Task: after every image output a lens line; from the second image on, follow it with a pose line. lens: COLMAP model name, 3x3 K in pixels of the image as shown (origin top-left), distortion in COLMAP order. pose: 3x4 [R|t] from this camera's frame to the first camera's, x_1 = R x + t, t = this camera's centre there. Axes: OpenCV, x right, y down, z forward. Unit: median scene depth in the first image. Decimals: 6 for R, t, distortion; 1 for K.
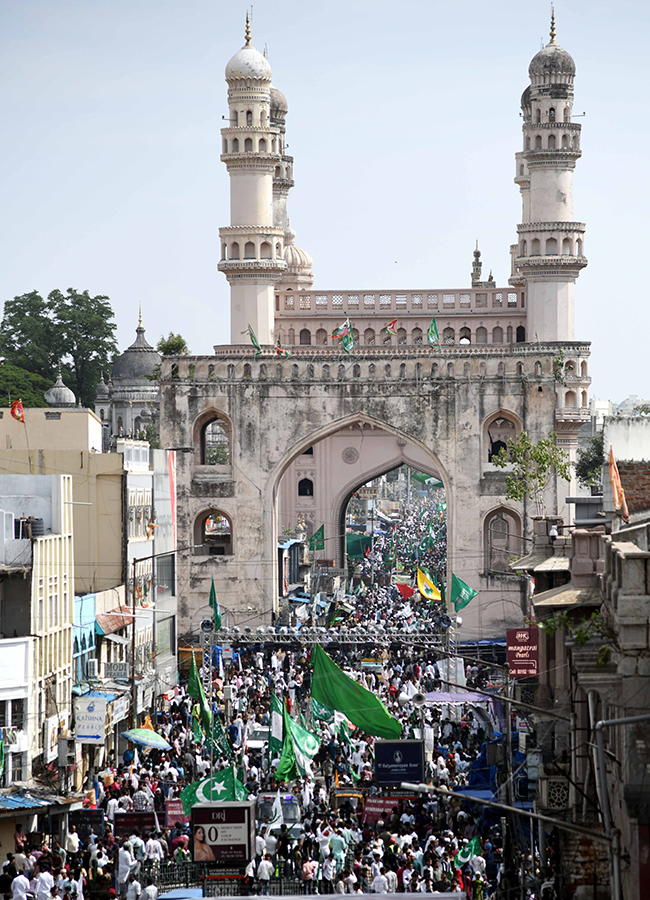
lens RADIAL K [[3195.1, 0, 344.7], [0, 3195.1, 546.4], [0, 0, 1]] dist [0.865609, 0.906140]
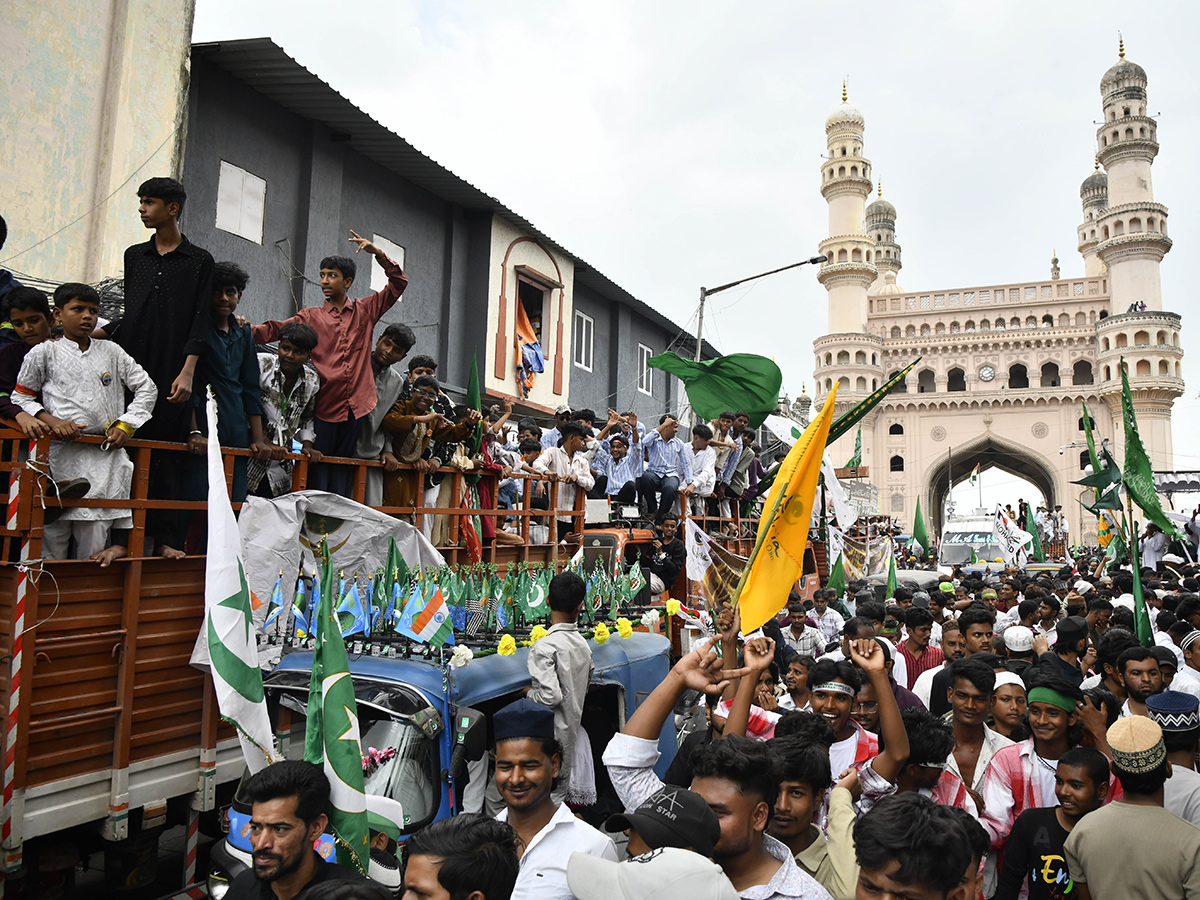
lens RADIAL K [[919.7, 0, 649.5], [0, 919.7, 446.7], [0, 0, 1]] dist [-0.024205, -0.000745]
pose [[0.942127, -0.016947, -0.334826, 0.013743], [-0.030499, 0.990248, -0.135939, 0.021745], [0.333865, 0.138284, 0.932423, 0.676566]]
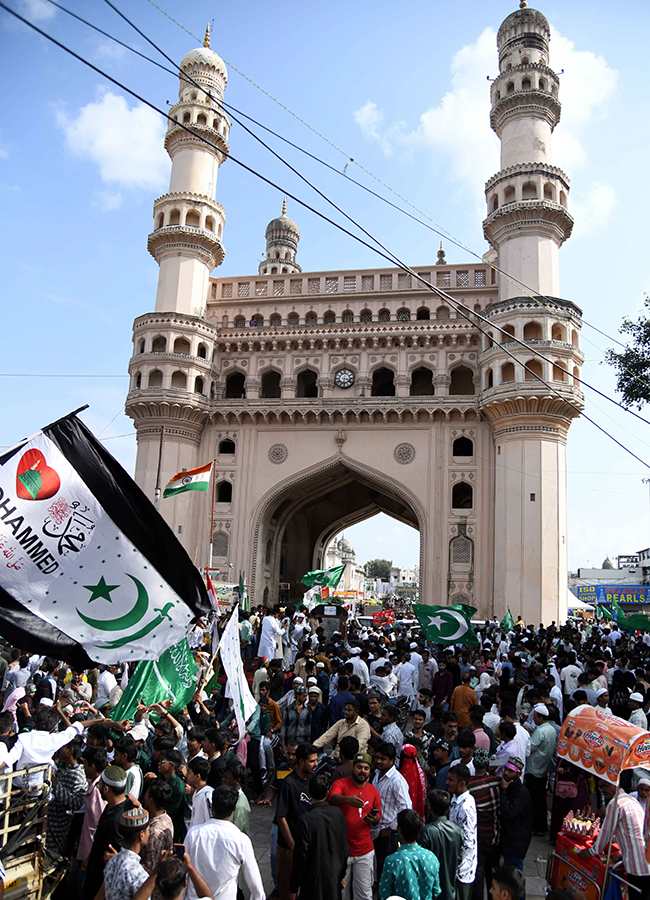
lens RADIAL K [[716.8, 0, 308.4], [0, 716.8, 486.9], [0, 0, 1]] dist [-0.125024, 0.091275]
pose [[0.982163, 0.025609, -0.186277, 0.043828], [-0.058908, 0.982716, -0.175499, 0.011619], [0.178563, 0.183342, 0.966696, 0.827820]]
